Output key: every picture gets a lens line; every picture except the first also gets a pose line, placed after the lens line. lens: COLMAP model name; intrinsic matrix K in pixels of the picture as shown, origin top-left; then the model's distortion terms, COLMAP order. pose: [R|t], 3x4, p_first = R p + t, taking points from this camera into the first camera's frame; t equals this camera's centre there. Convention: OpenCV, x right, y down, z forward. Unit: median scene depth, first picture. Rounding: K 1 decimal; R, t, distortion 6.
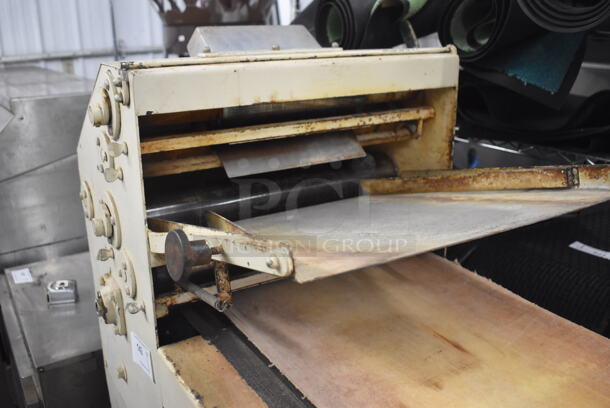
lens RADIAL K [[580.6, 0, 306.2], [0, 580.6, 203.1], [0, 0, 1]] dist [-0.078522, 0.000000]
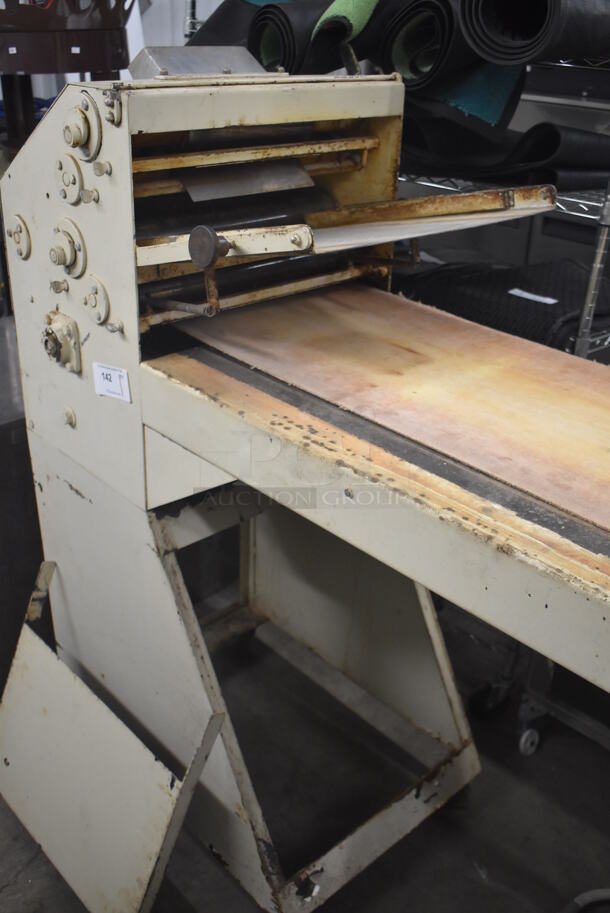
lens RADIAL K [[869.0, 0, 303.0], [0, 869.0, 456.6], [0, 0, 1]] dist [-0.078522, 0.000000]
pose [[0.981074, -0.053153, 0.186193, -0.249188], [0.021477, 0.985523, 0.168178, 0.147431], [-0.192436, -0.160996, 0.968013, -0.585485]]
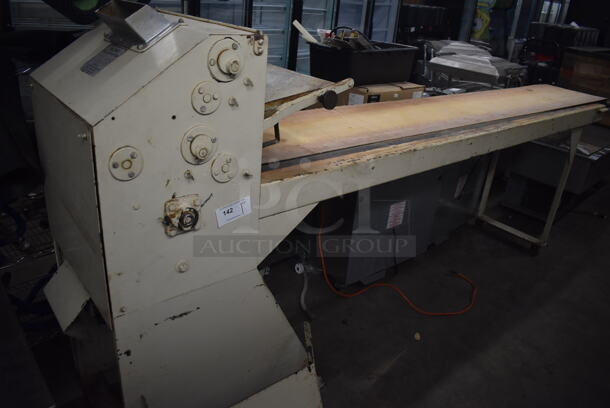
lens RADIAL K [[473.7, 0, 305.3], [0, 473.7, 202.0], [0, 0, 1]] dist [-0.012244, -0.001557]
pose [[-0.130903, -0.430230, 0.893178, -1.555437], [0.219900, 0.865888, 0.449314, -0.336980], [-0.966700, 0.255226, -0.018740, 0.831557]]
